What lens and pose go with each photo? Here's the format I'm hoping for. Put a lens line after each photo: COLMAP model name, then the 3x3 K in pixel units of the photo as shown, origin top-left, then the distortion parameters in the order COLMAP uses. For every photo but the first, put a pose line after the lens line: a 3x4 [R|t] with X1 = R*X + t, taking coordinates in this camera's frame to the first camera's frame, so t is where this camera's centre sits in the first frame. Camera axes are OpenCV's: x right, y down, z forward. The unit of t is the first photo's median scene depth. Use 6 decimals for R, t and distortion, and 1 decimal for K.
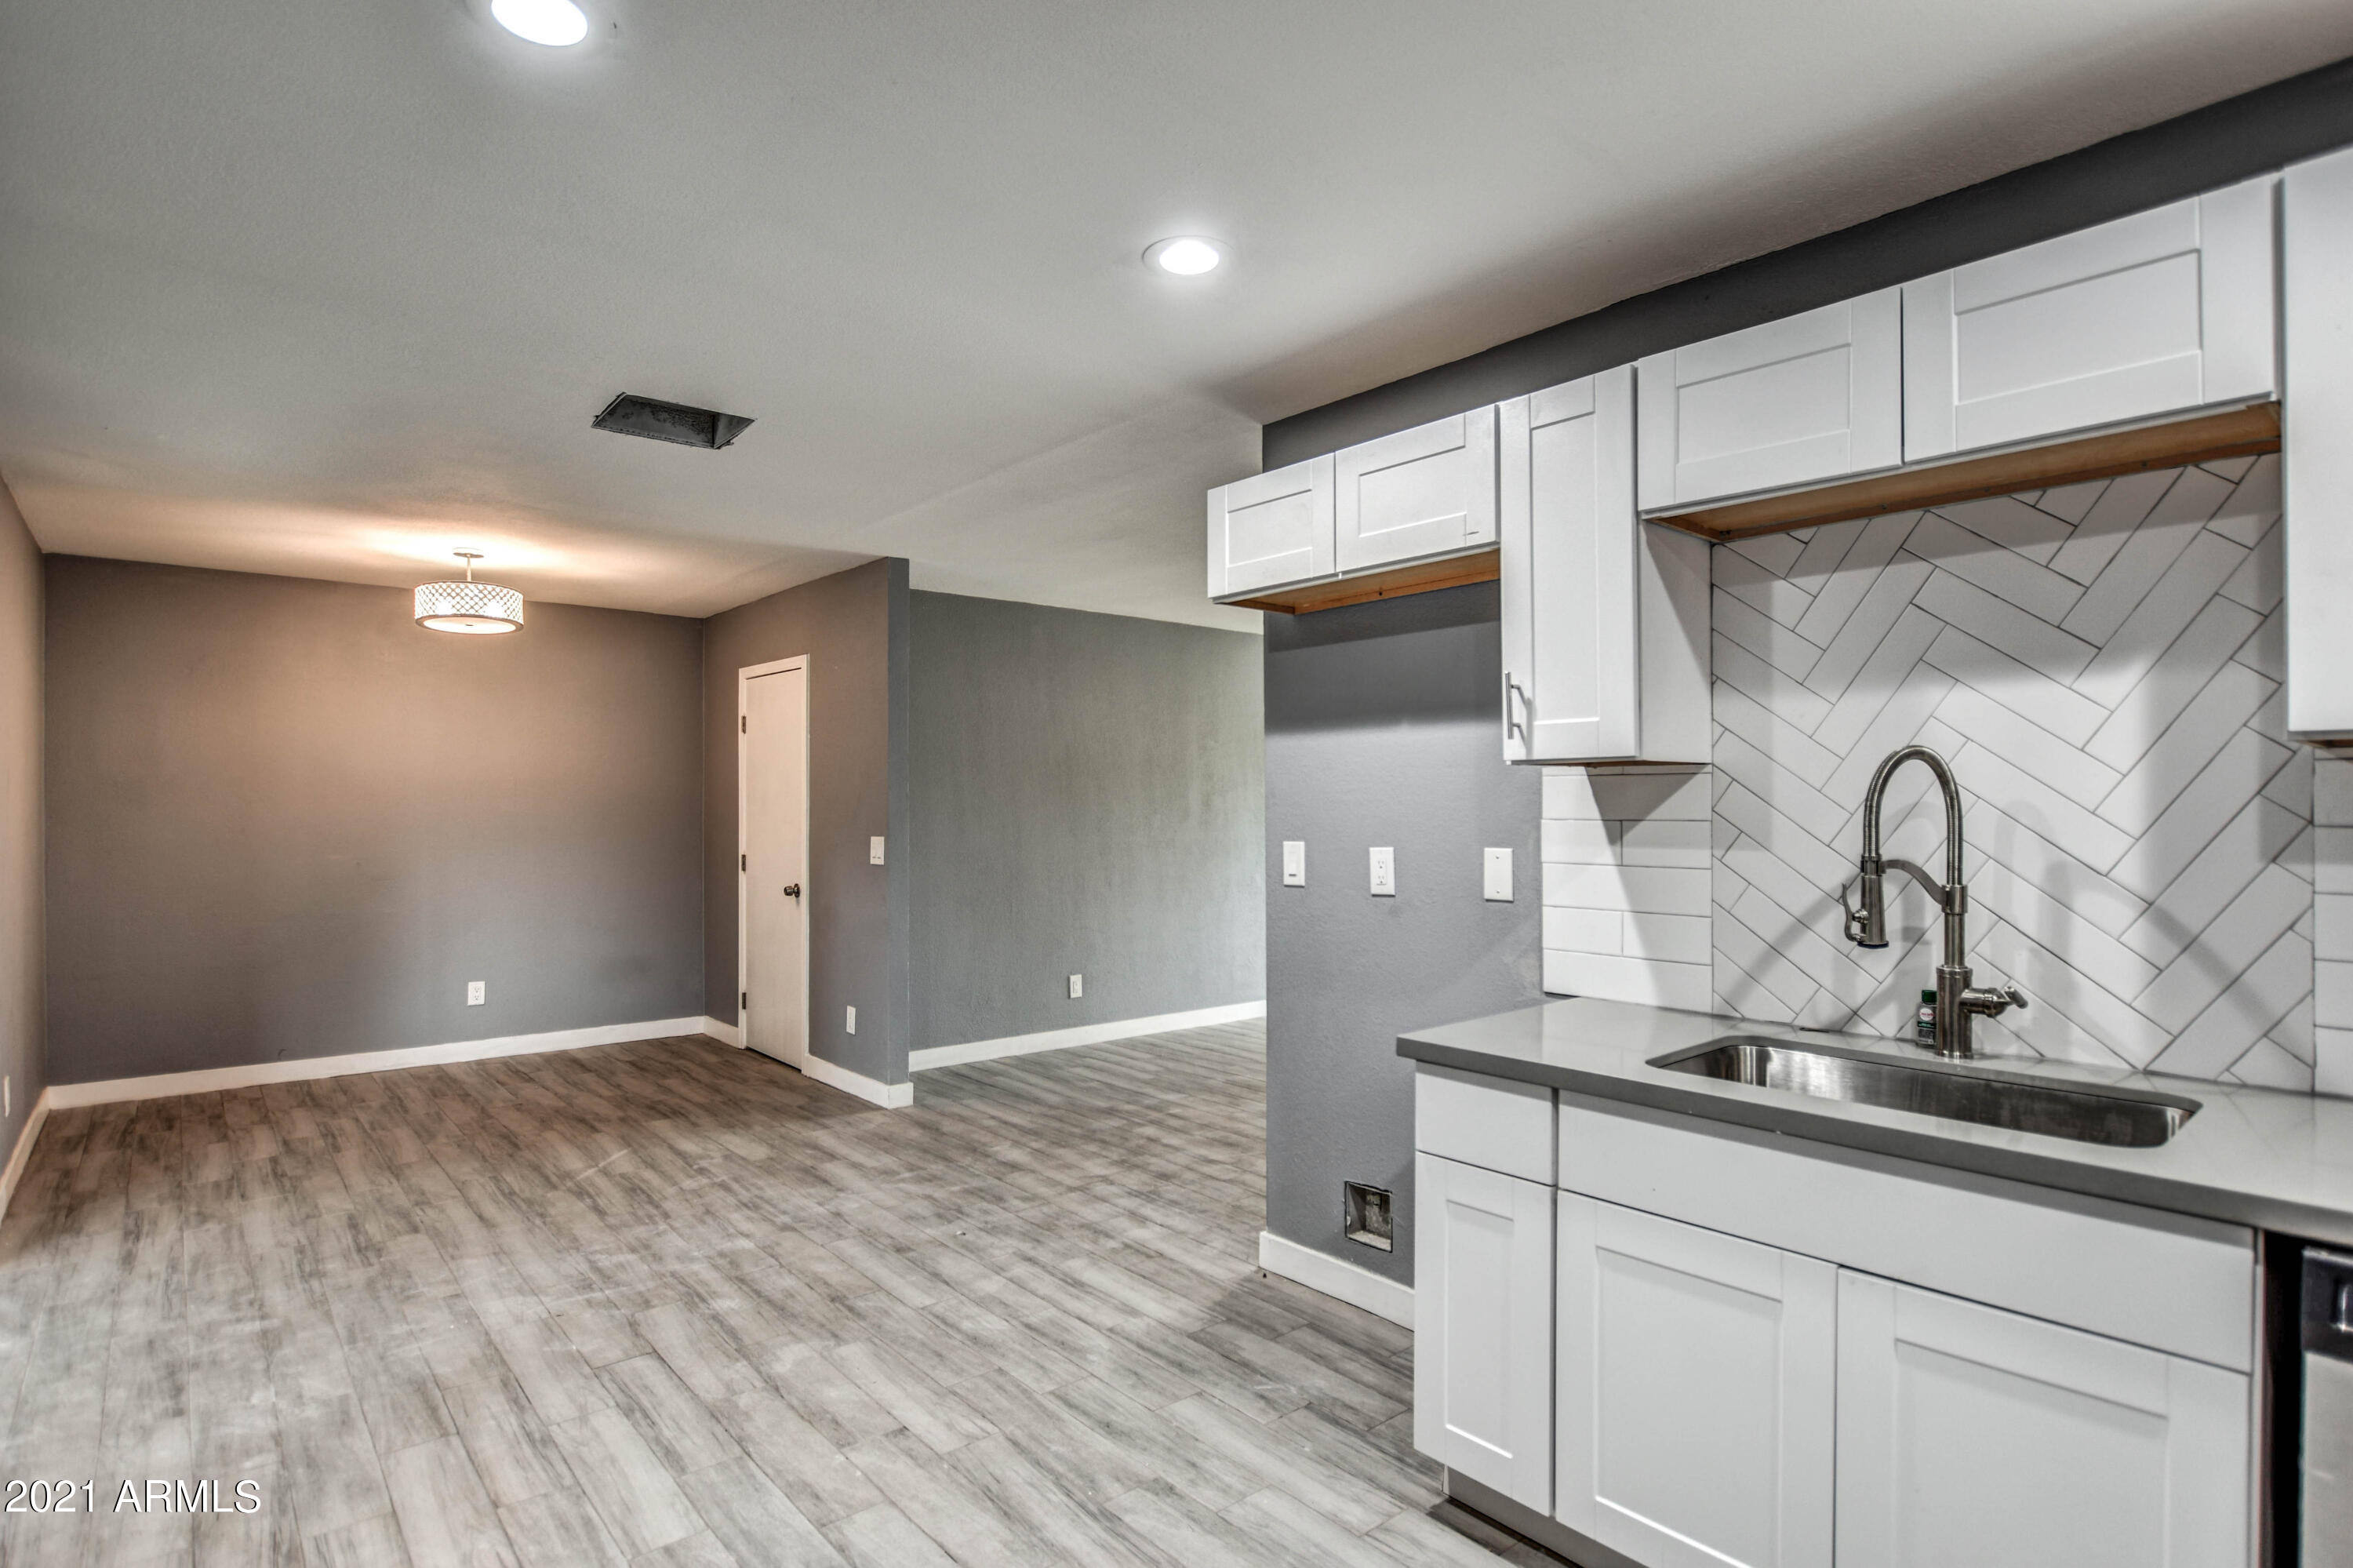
lens RADIAL K [[1189.5, 0, 1189.5], [0, 1189.5, 805.4], [0, 0, 1]] dist [-0.018053, -0.001147]
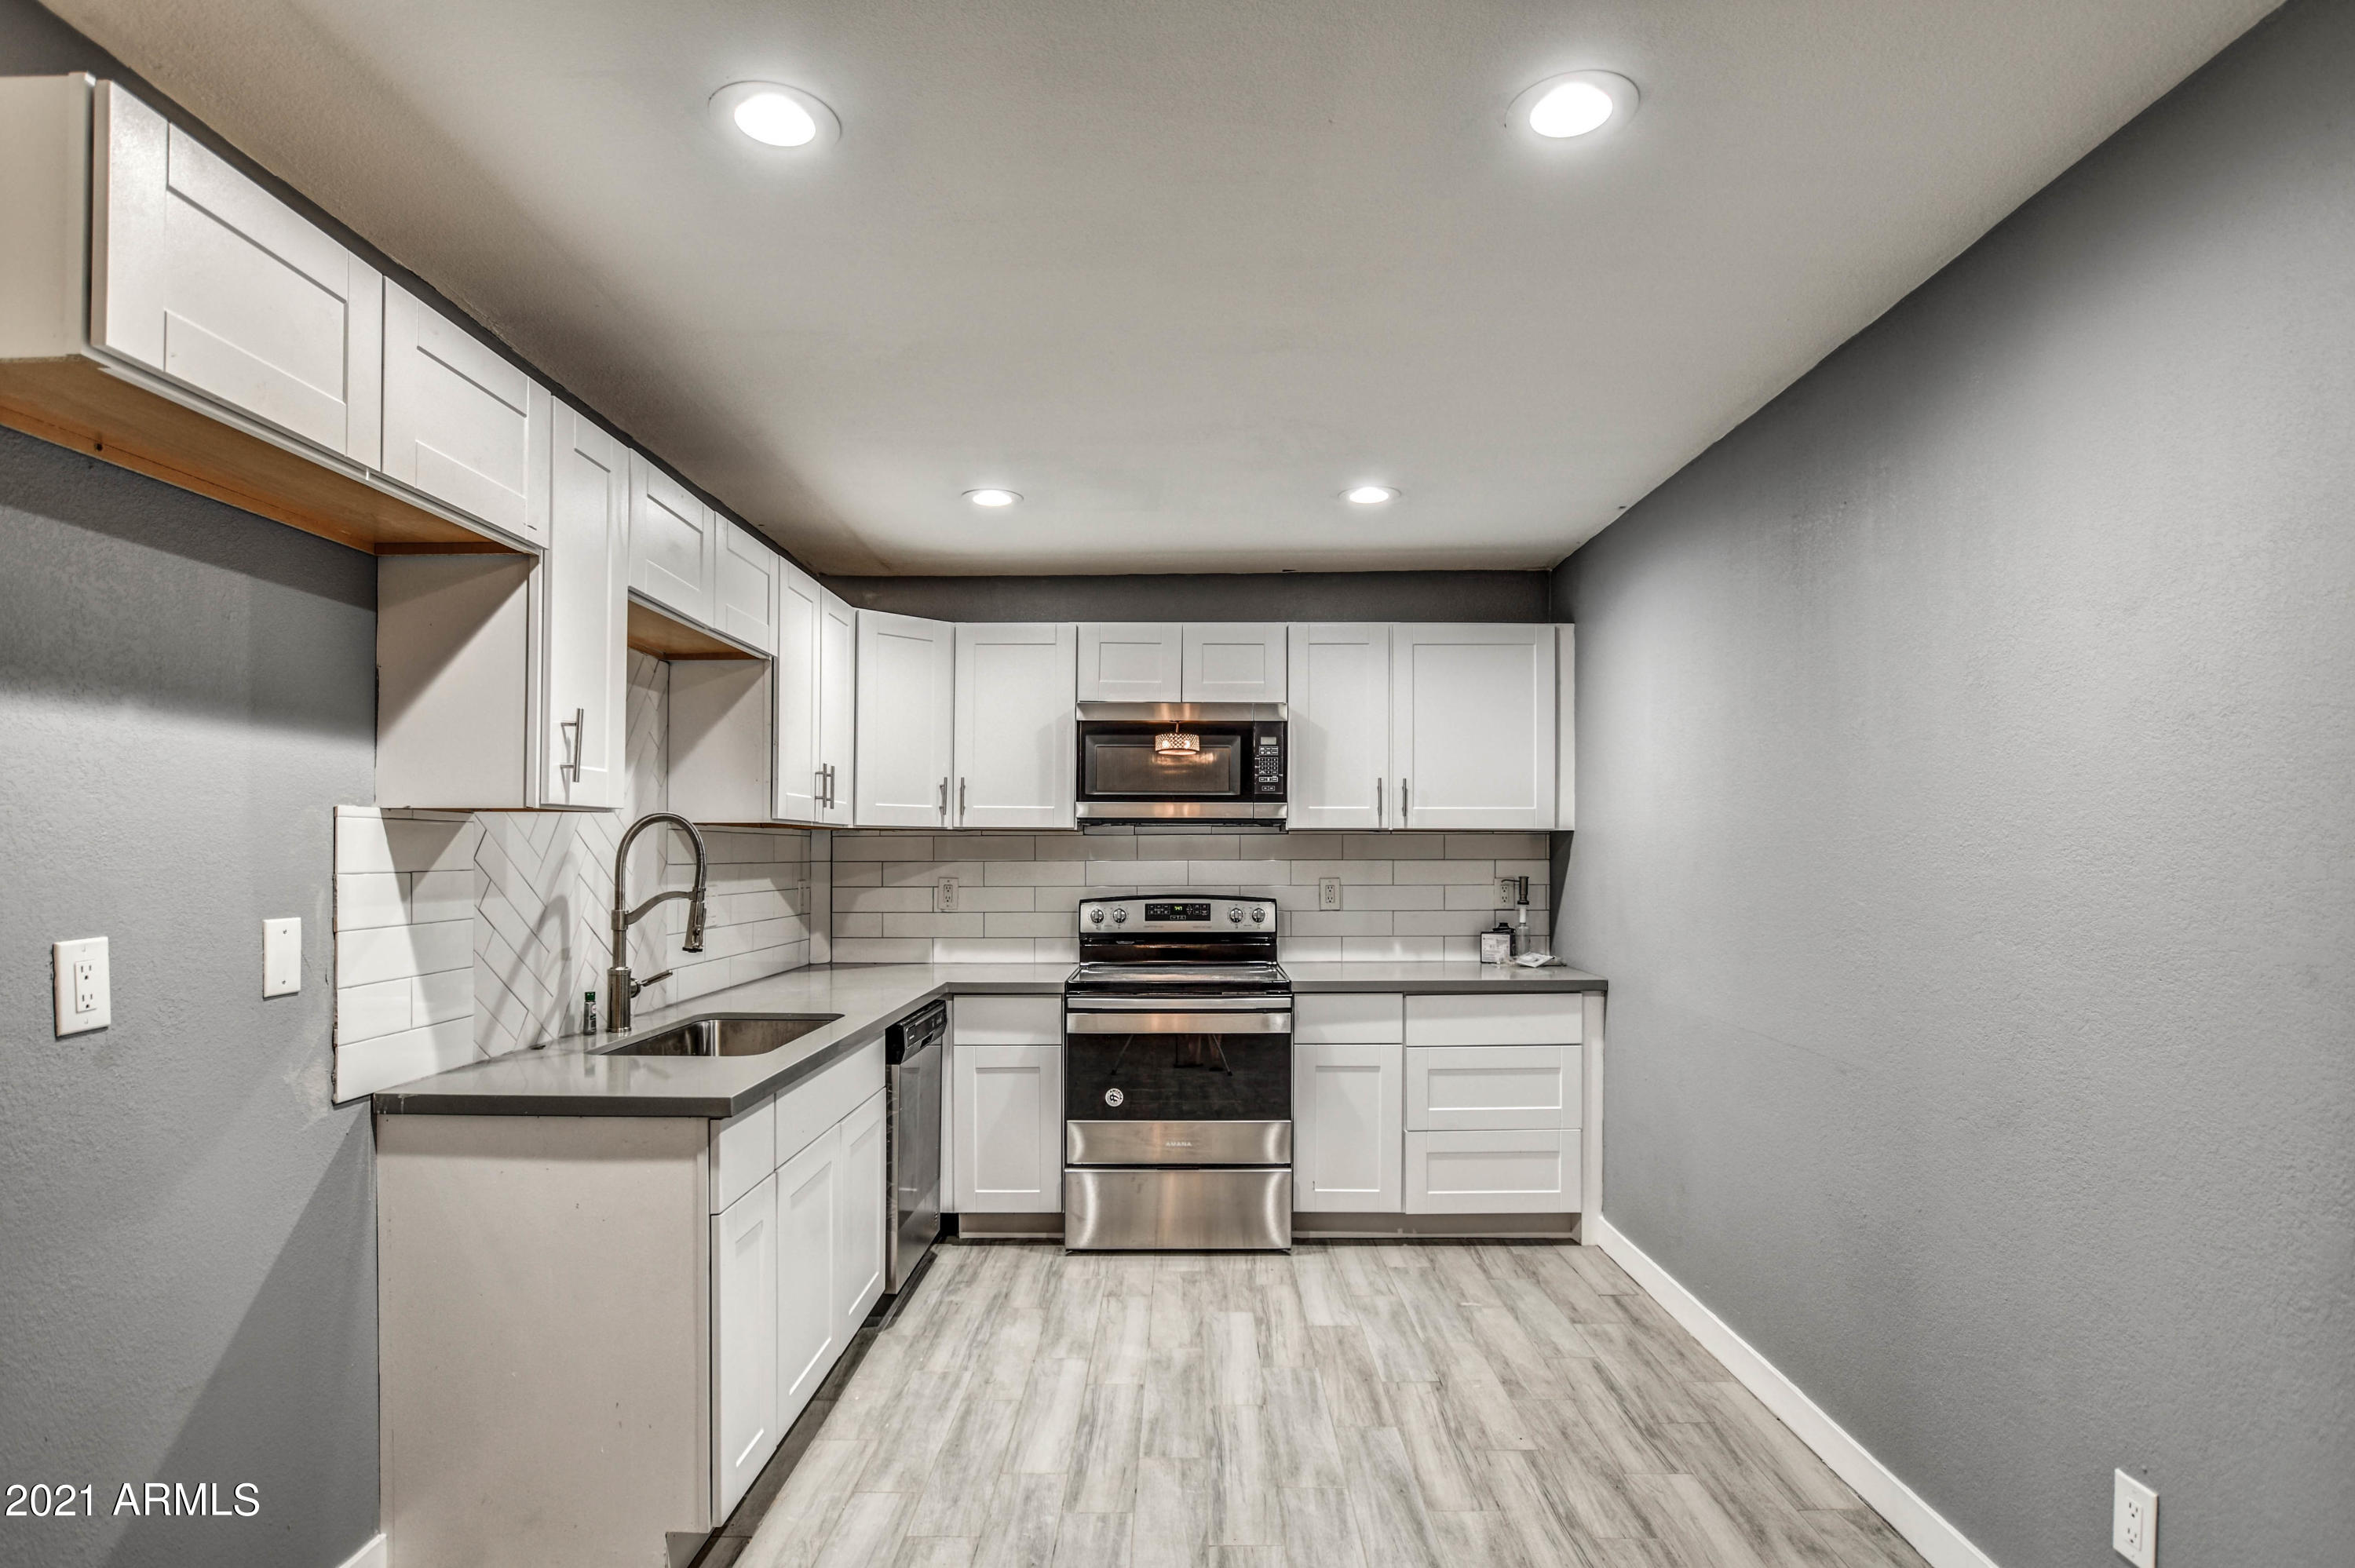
lens RADIAL K [[1190.3, 0, 1161.9], [0, 1190.3, 842.7], [0, 0, 1]] dist [-0.018053, -0.001147]
pose [[-0.735542, 0.005659, 0.677456, -0.726704], [0.001445, 0.999976, -0.006784, -0.002795], [-0.677478, -0.004011, -0.735532, 1.472169]]
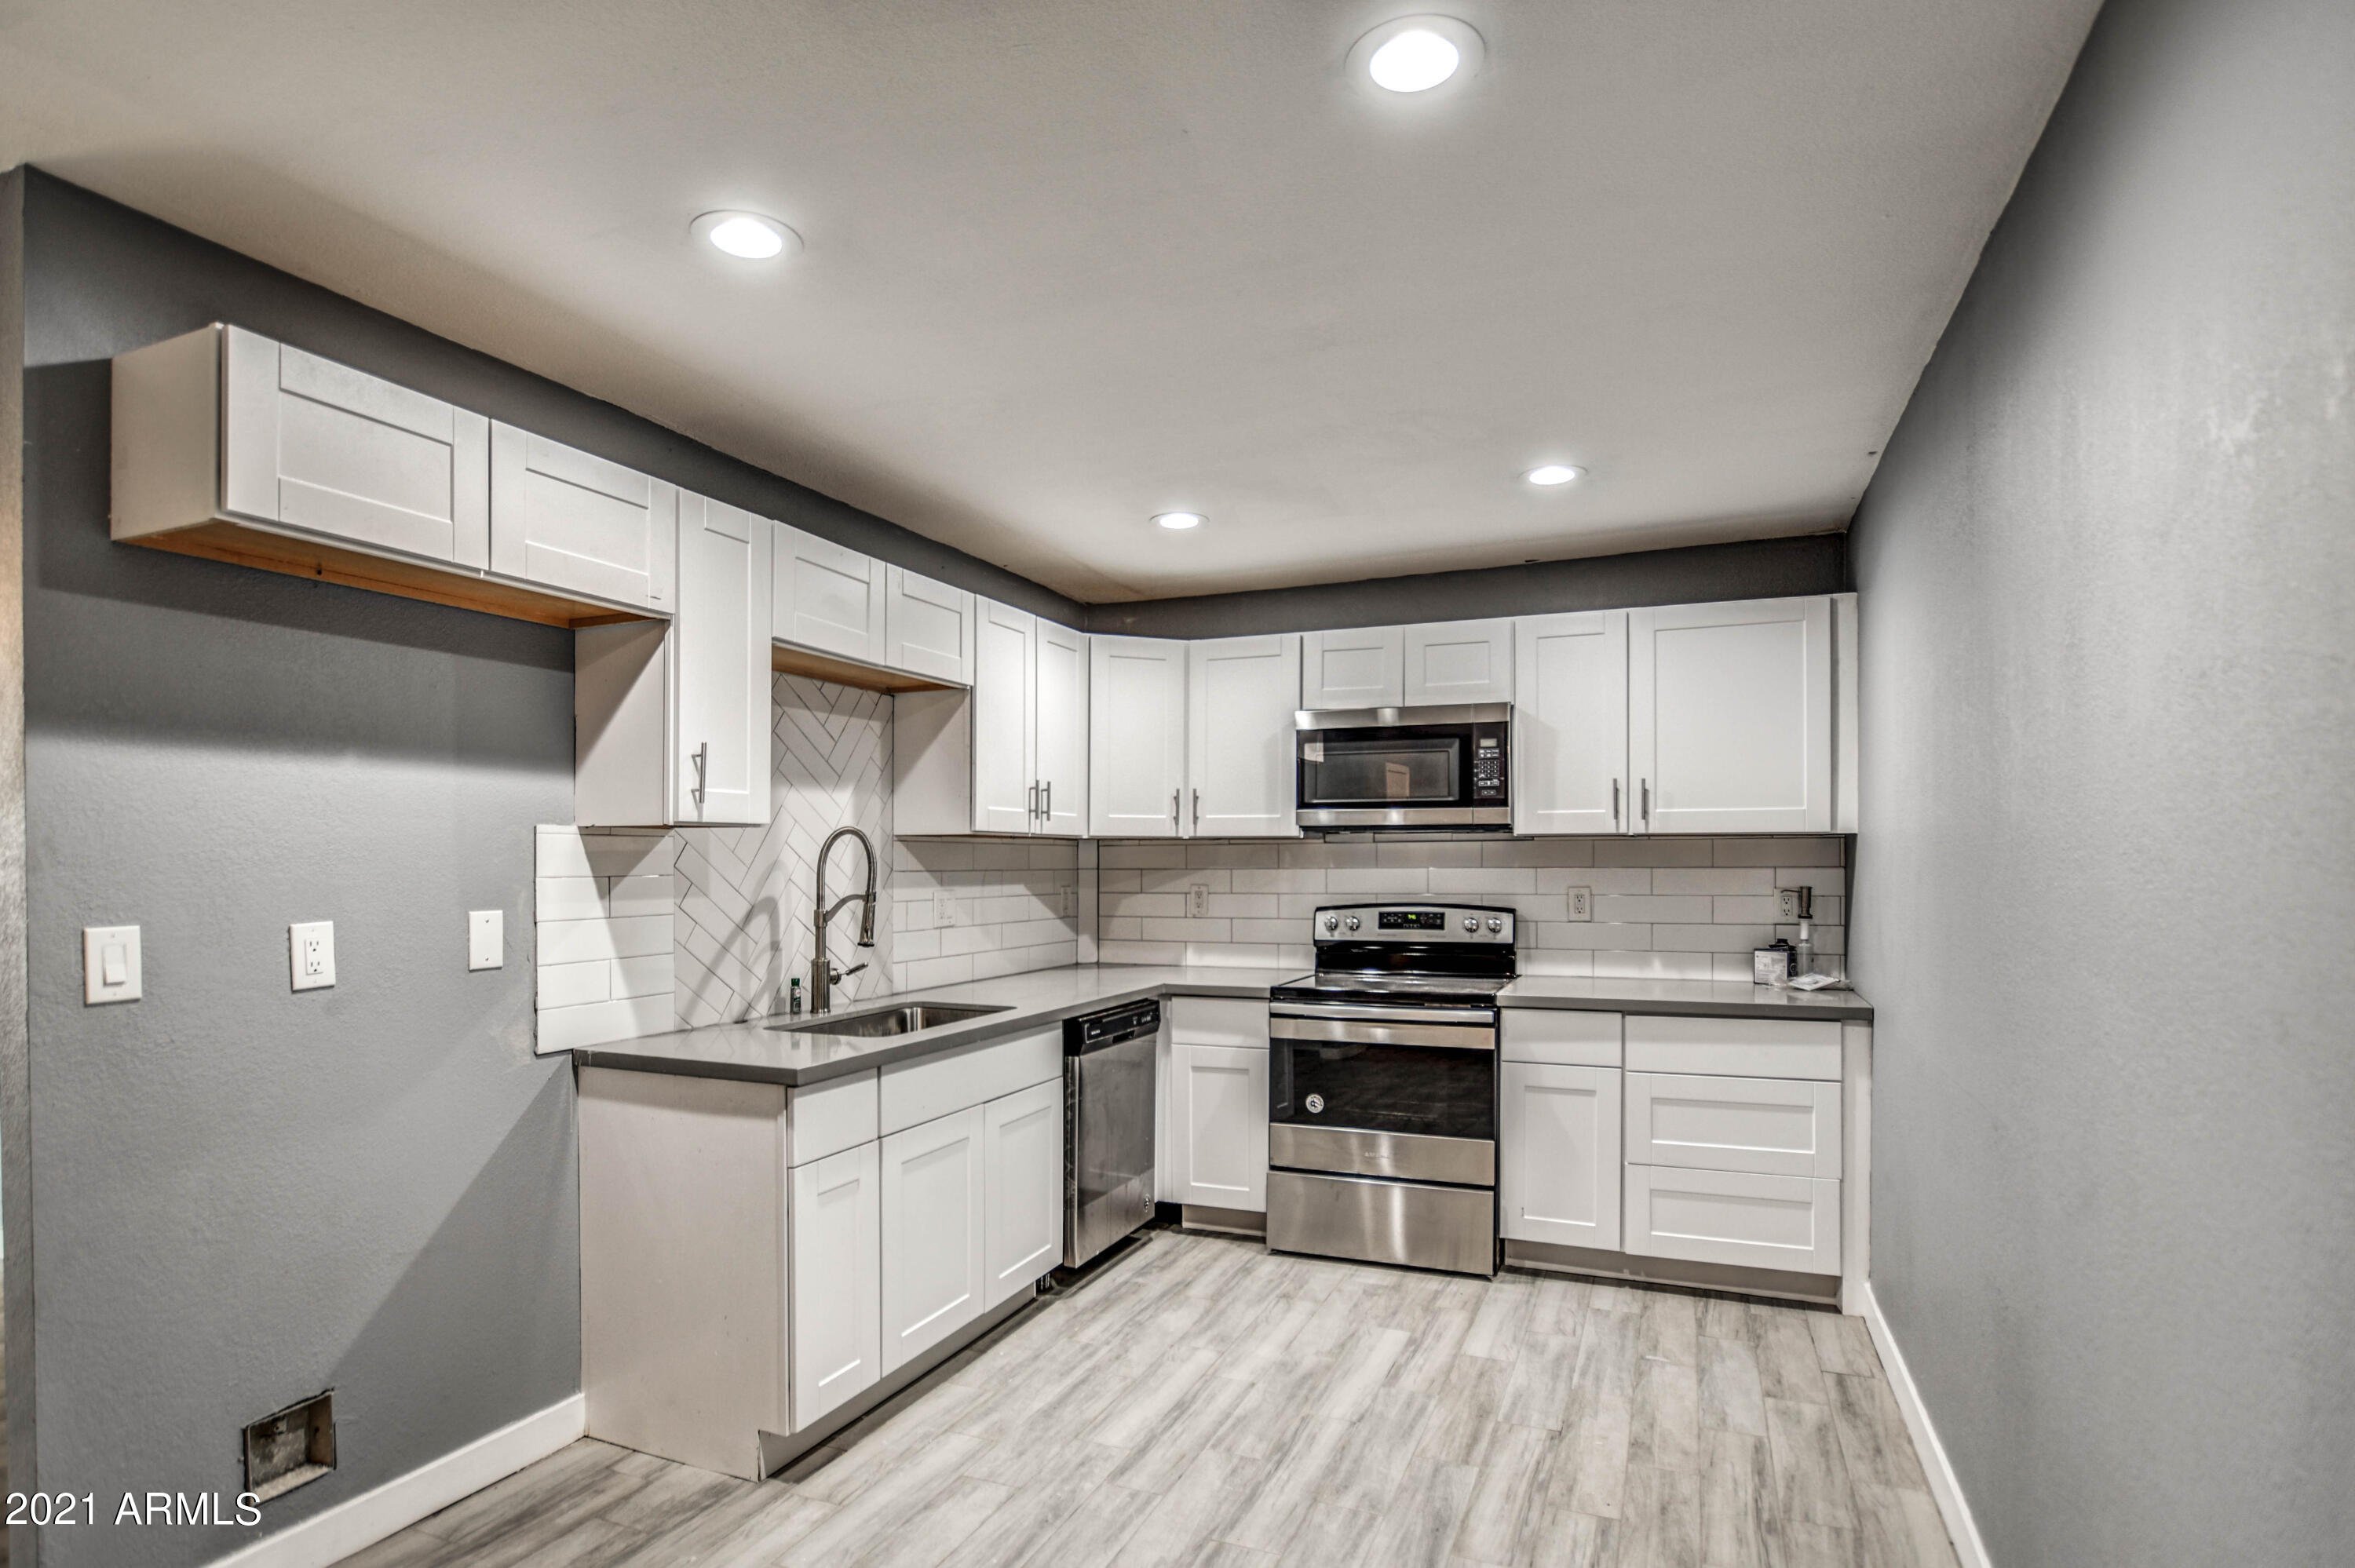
lens RADIAL K [[1190.3, 0, 1177.6], [0, 1190.3, 857.9], [0, 0, 1]] dist [-0.018053, -0.001147]
pose [[-0.432357, 0.003046, 0.901698, -0.991532], [0.003766, 0.999992, -0.001572, -0.001256], [-0.901695, 0.002716, -0.432364, 1.165106]]
